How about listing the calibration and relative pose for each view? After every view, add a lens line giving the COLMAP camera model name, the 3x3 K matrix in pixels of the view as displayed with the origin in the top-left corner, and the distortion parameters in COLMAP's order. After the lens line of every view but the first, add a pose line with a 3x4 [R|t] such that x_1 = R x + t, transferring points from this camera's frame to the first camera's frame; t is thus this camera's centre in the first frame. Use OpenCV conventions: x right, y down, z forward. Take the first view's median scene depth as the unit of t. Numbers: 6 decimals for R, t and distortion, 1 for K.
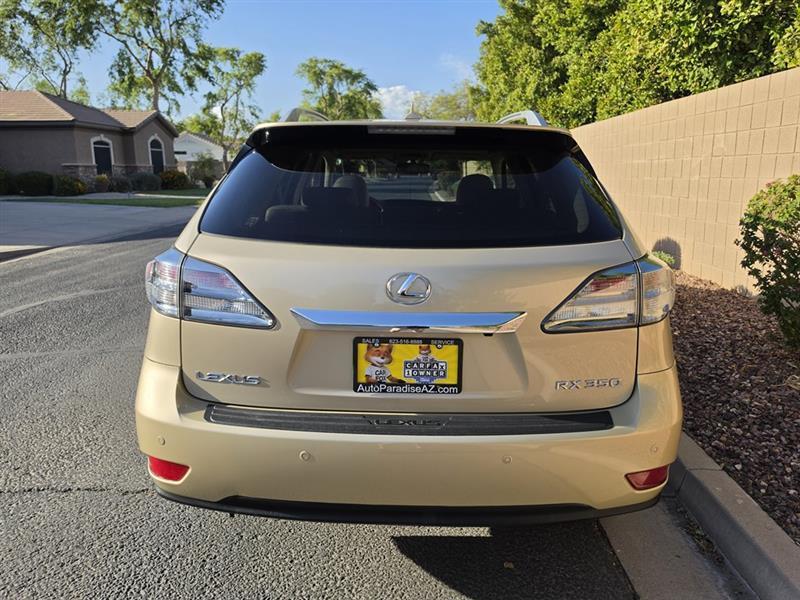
lens RADIAL K [[602.9, 0, 408.5], [0, 602.9, 303.0], [0, 0, 1]] dist [0.008159, -0.005140]
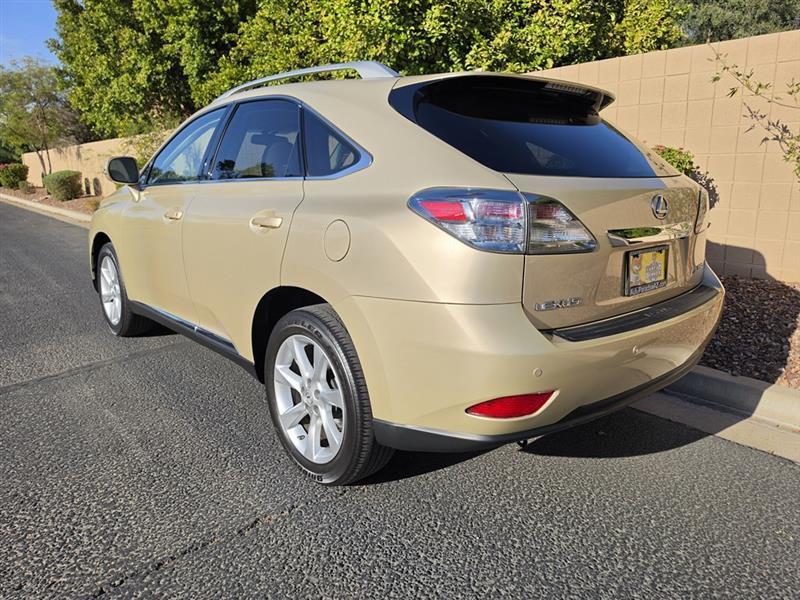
lens RADIAL K [[586.5, 0, 407.8], [0, 586.5, 293.0], [0, 0, 1]] dist [0.058515, -0.069079]
pose [[0.735702, -0.143517, 0.661925, -1.208264], [0.151234, 0.987427, 0.046001, 0.017710], [-0.660205, 0.066262, 0.748157, 0.396491]]
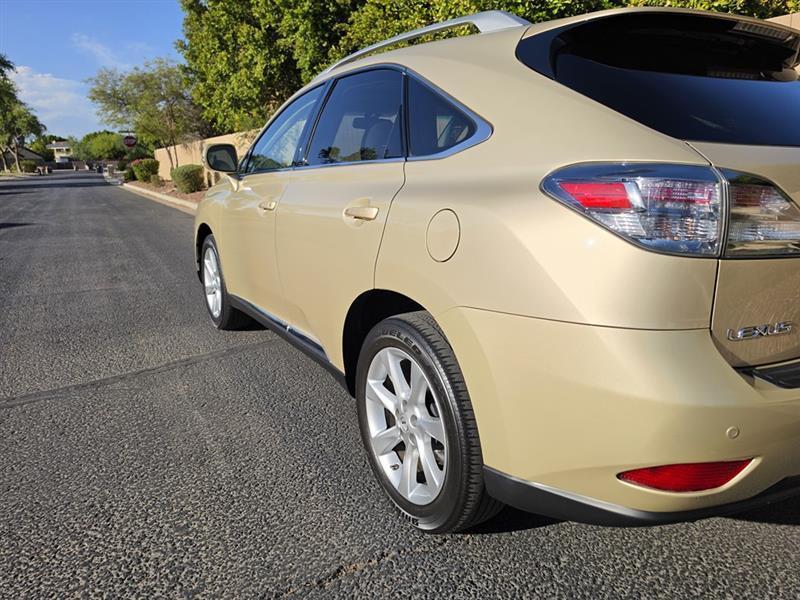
lens RADIAL K [[586.5, 0, 400.8], [0, 586.5, 296.3], [0, 0, 1]] dist [0.058515, -0.069079]
pose [[0.848818, -0.132286, 0.511867, -1.074194], [0.131424, 0.990595, 0.038069, -0.000545], [-0.512089, 0.034958, 0.858221, 0.589682]]
